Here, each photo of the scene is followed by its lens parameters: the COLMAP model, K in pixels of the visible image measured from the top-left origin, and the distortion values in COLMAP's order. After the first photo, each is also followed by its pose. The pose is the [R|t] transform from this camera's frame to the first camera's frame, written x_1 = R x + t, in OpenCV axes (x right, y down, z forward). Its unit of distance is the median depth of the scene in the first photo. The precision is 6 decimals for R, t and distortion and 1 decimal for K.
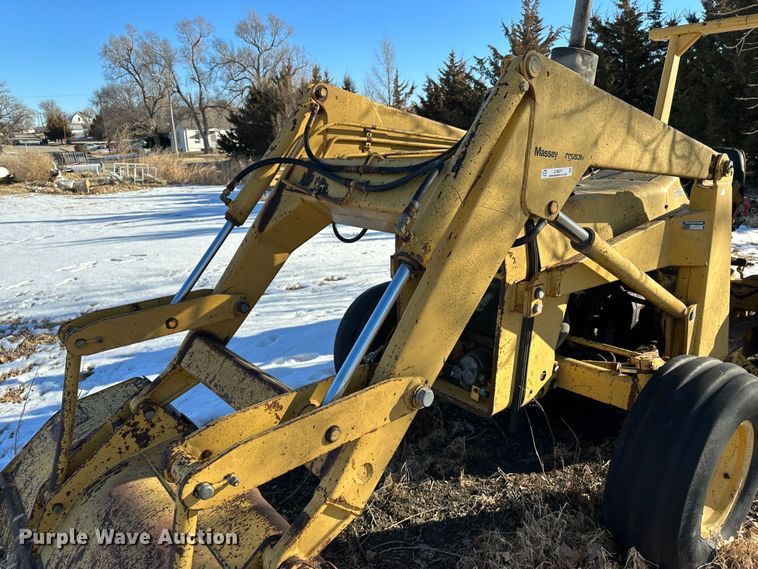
lens RADIAL K [[541.1, 0, 381.0], [0, 541.1, 286.6], [0, 0, 1]] dist [0.048050, -0.059598]
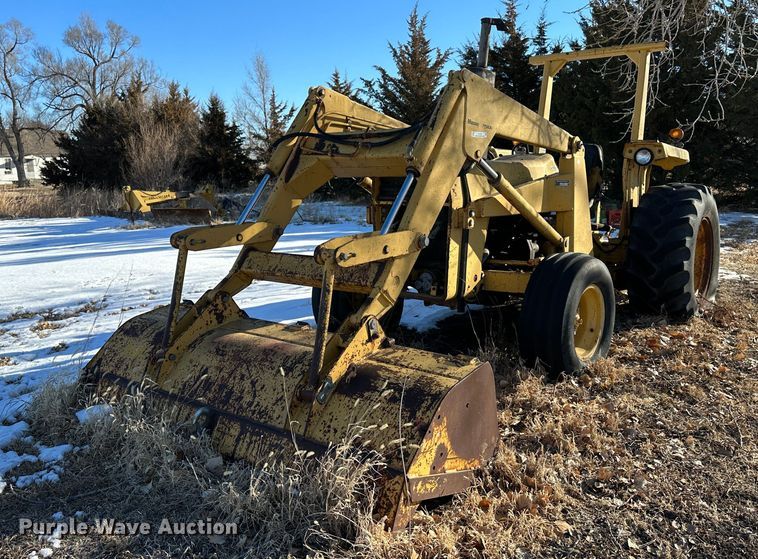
lens RADIAL K [[650.2, 0, 383.2], [0, 650.2, 275.2], [0, 0, 1]] dist [0.090384, -0.101382]
pose [[0.979725, -0.034120, 0.197420, -0.277961], [0.054811, 0.993445, -0.100311, 0.291970], [-0.192703, 0.109098, 0.975173, -0.639825]]
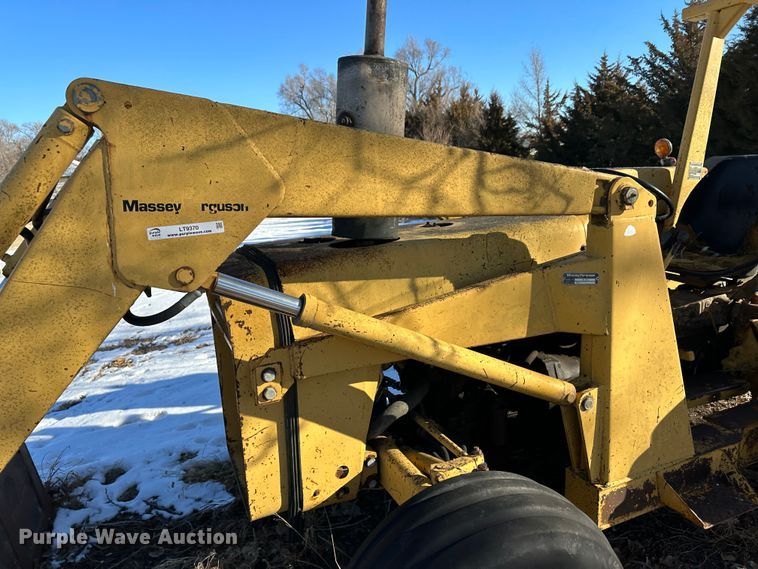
lens RADIAL K [[541.1, 0, 372.8], [0, 541.1, 291.7], [0, 0, 1]] dist [0.048050, -0.059598]
pose [[0.953700, 0.013537, -0.300453, 0.518529], [-0.020527, 0.999587, -0.020118, -0.073998], [0.300057, 0.025354, 0.953584, 0.233025]]
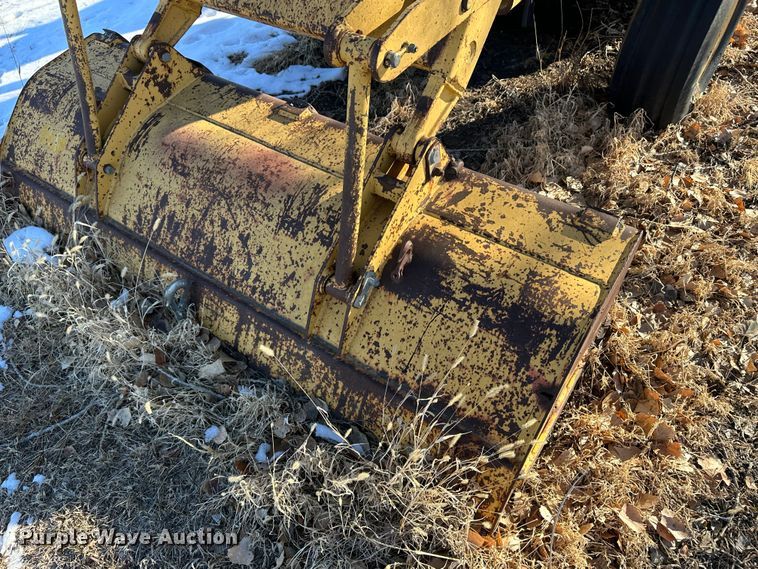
lens RADIAL K [[541.1, 0, 371.8], [0, 541.1, 285.8], [0, 0, 1]] dist [0.048050, -0.059598]
pose [[0.967750, -0.212040, 0.136013, -0.233707], [0.102797, 0.825319, 0.555231, 0.063576], [-0.229985, -0.523343, 0.820500, -0.011103]]
